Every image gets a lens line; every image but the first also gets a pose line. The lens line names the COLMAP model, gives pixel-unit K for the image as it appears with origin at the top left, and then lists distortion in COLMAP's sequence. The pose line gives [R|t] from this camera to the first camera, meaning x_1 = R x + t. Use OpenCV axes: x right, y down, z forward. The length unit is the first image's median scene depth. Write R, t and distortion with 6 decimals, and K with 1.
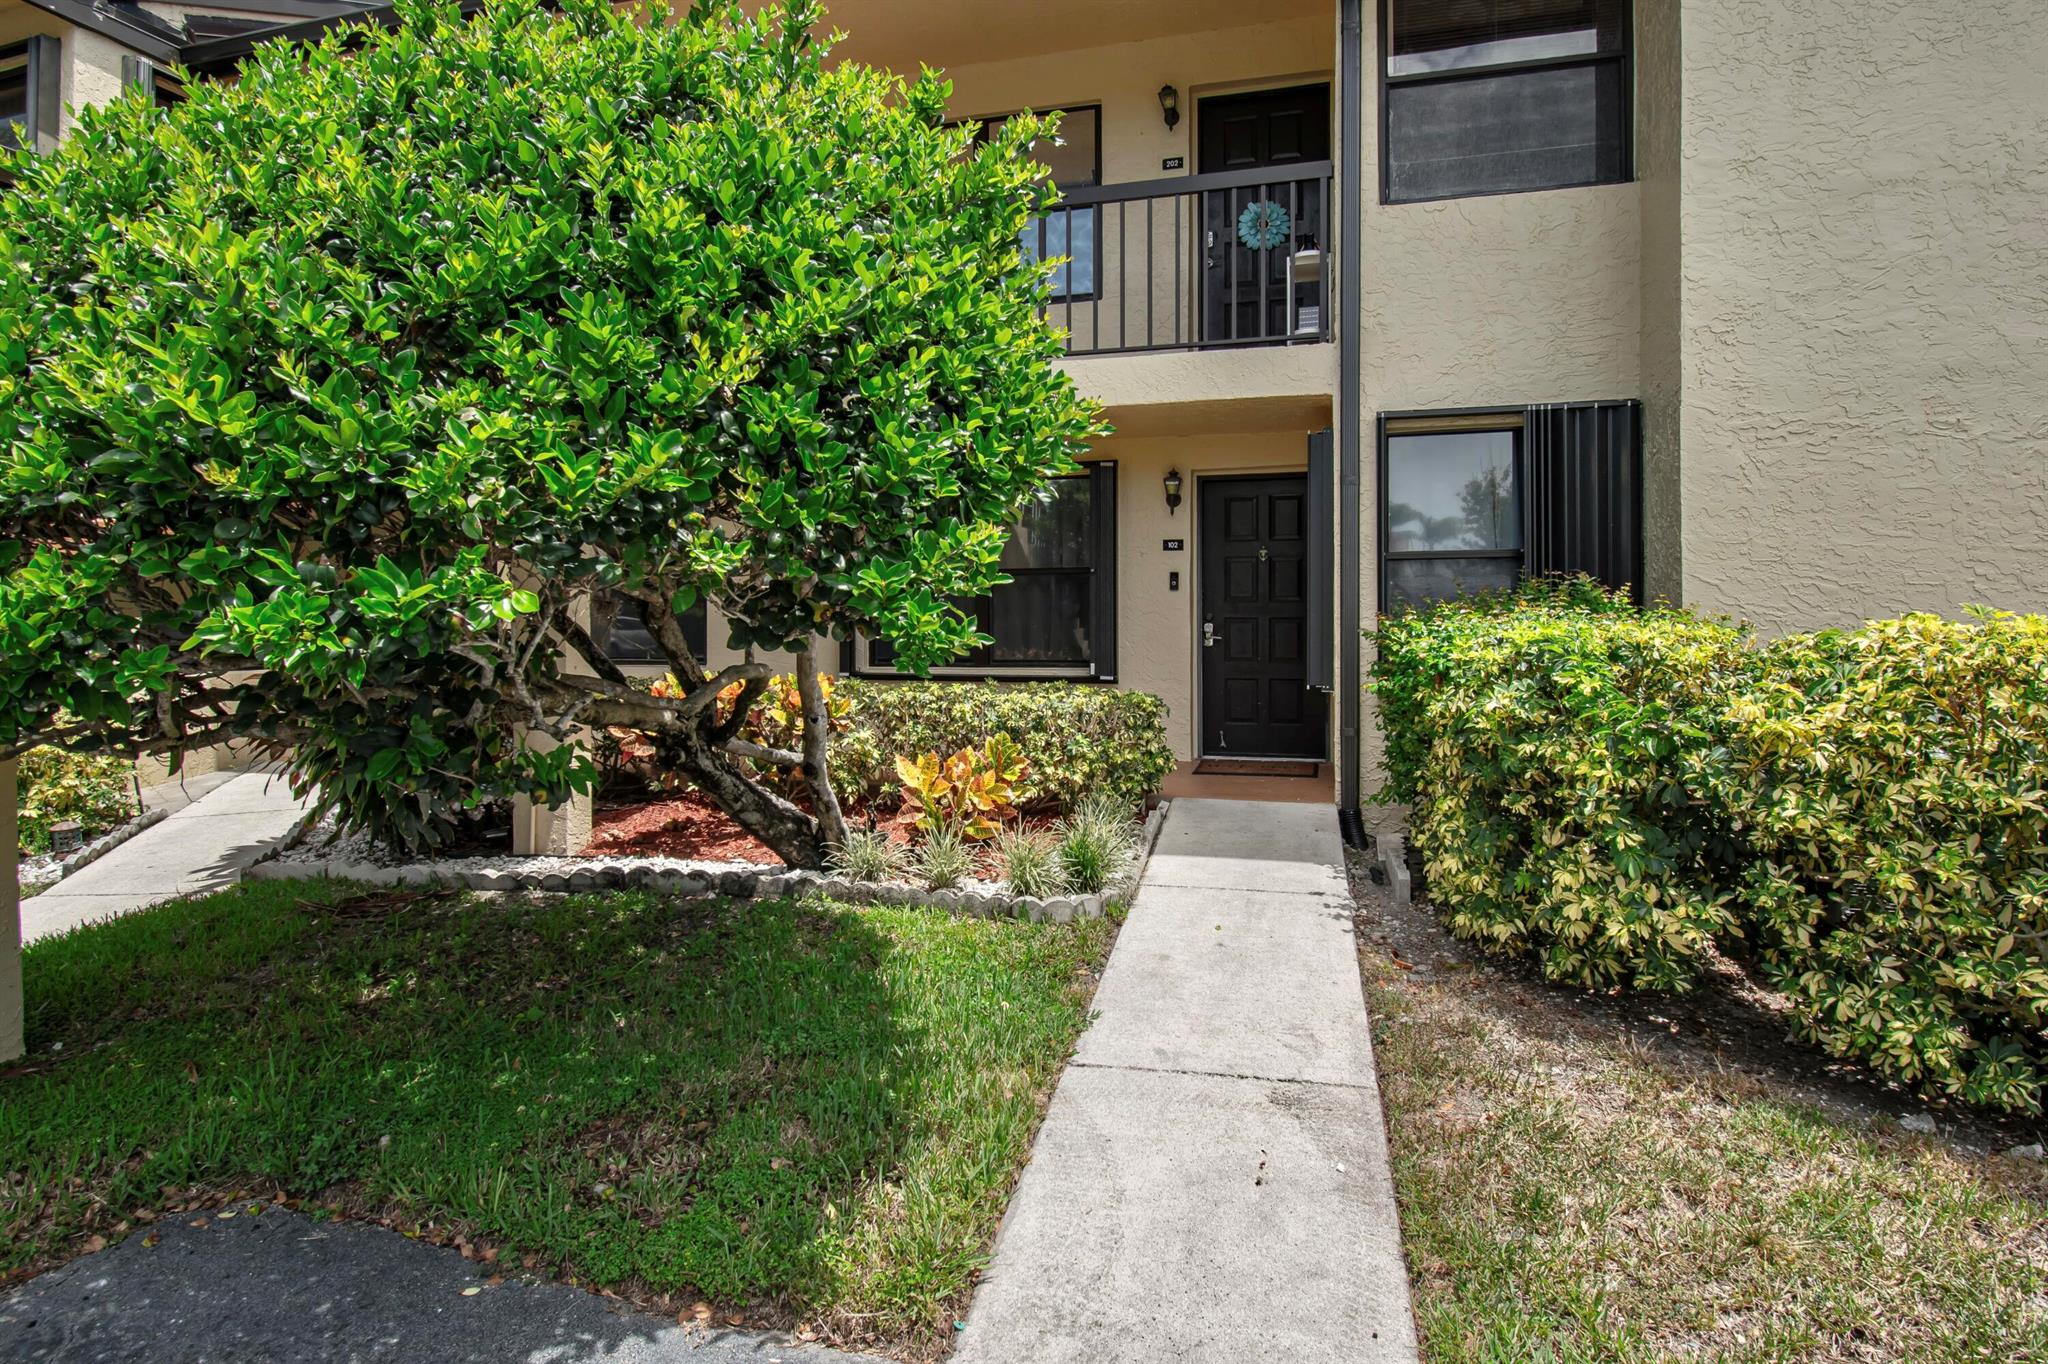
lens RADIAL K [[1037.5, 0, 999.4], [0, 1037.5, 614.0], [0, 0, 1]] dist [-0.007714, -0.003212]
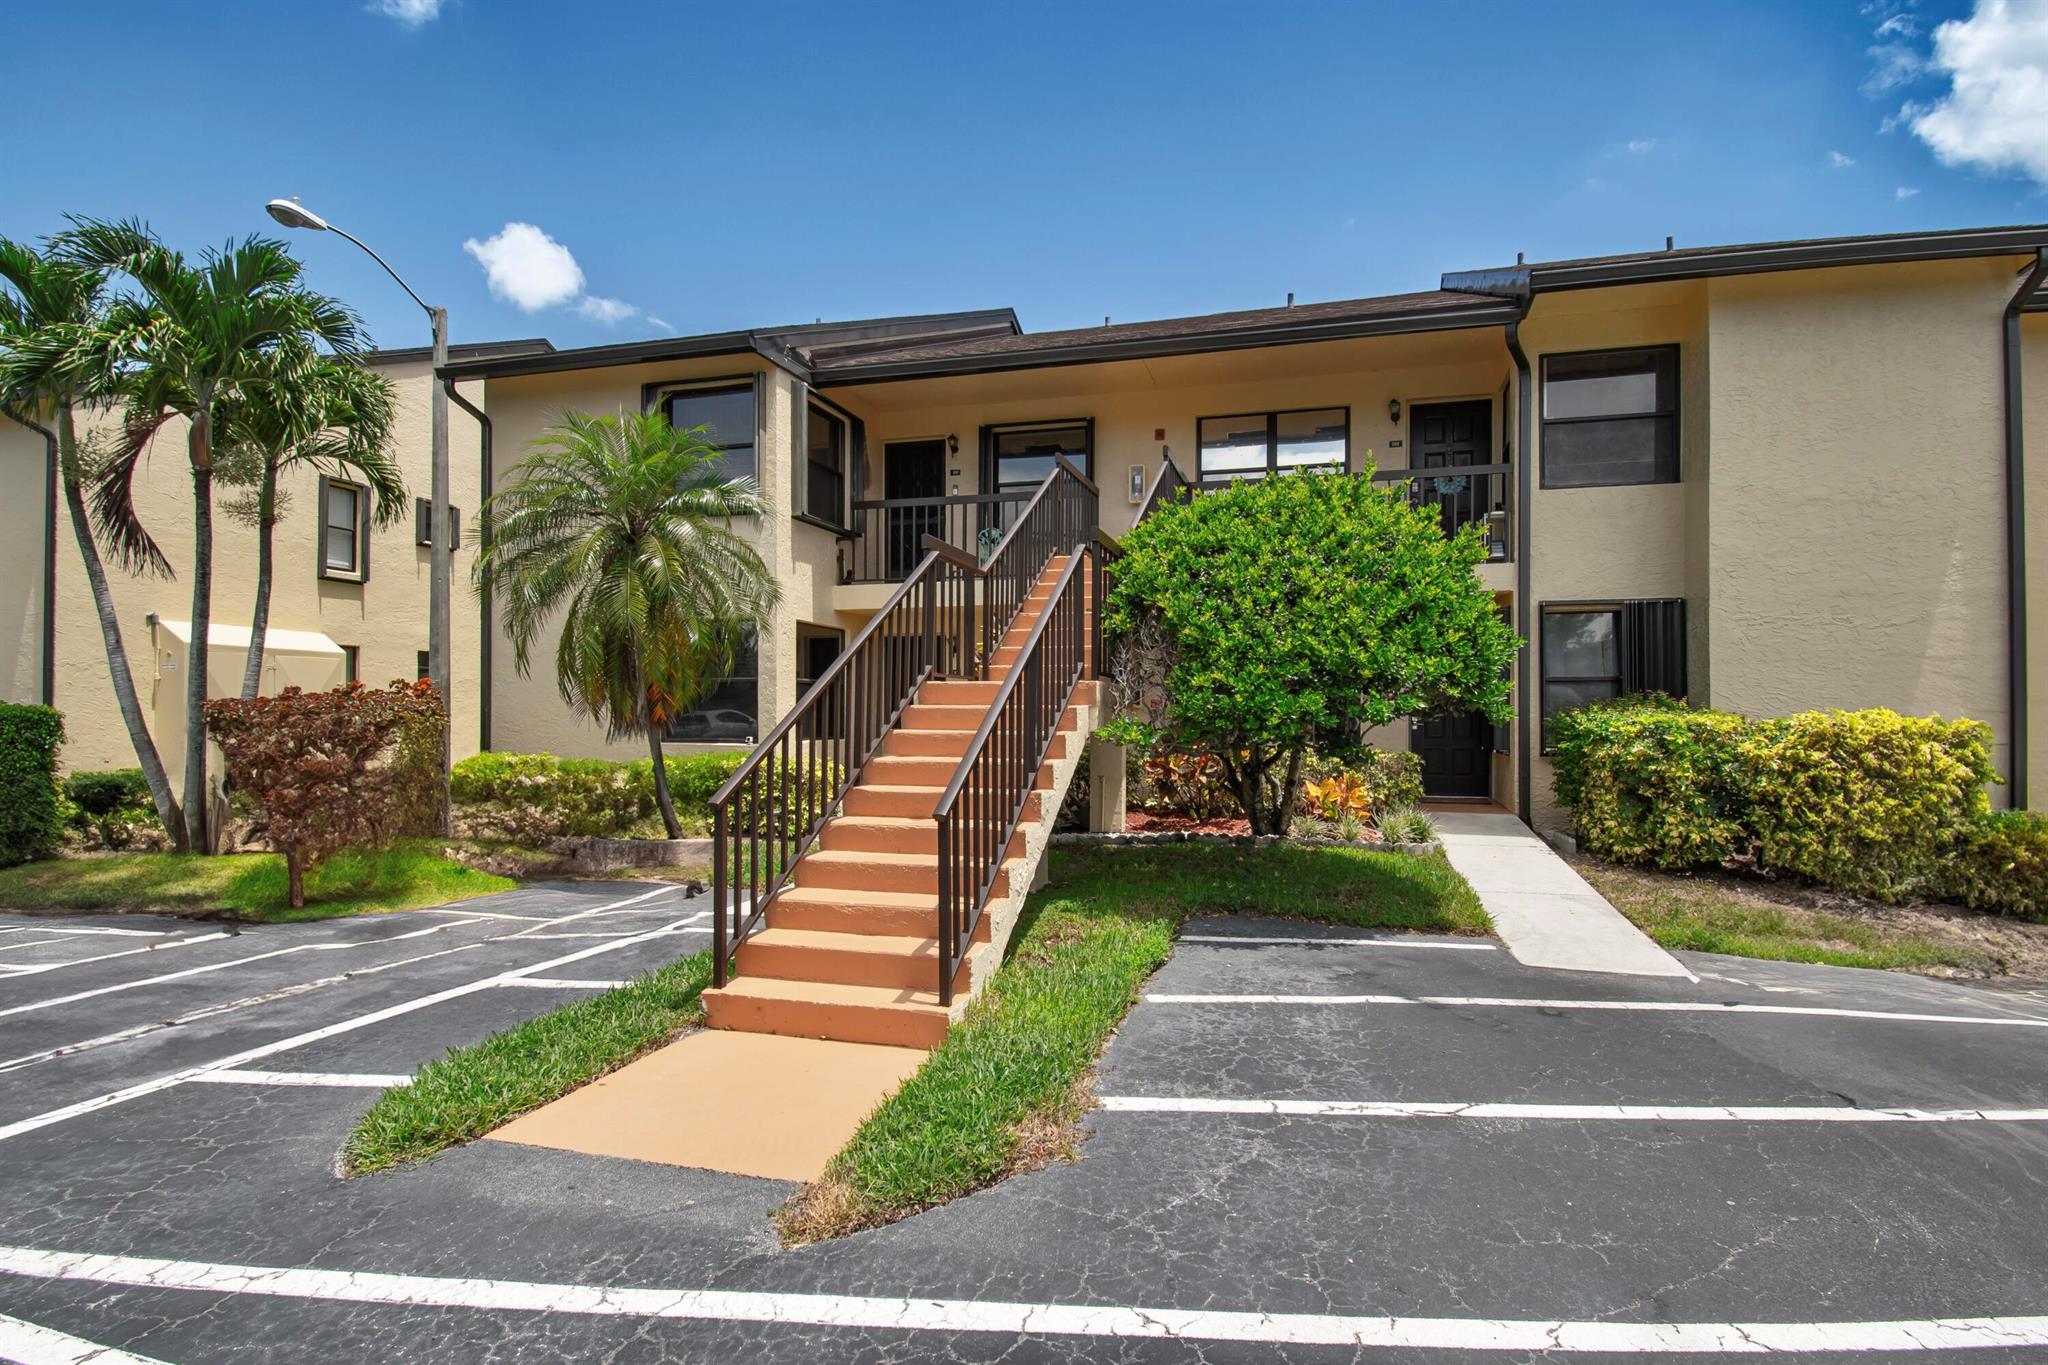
lens RADIAL K [[952.6, 0, 1025.9], [0, 952.6, 691.8], [0, 0, 1]] dist [-0.004215, -0.001573]
pose [[0.999903, 0.007517, -0.011723, -0.781265], [-0.007730, 0.999805, -0.018185, 0.006064], [0.011584, 0.018274, 0.999766, -1.038828]]
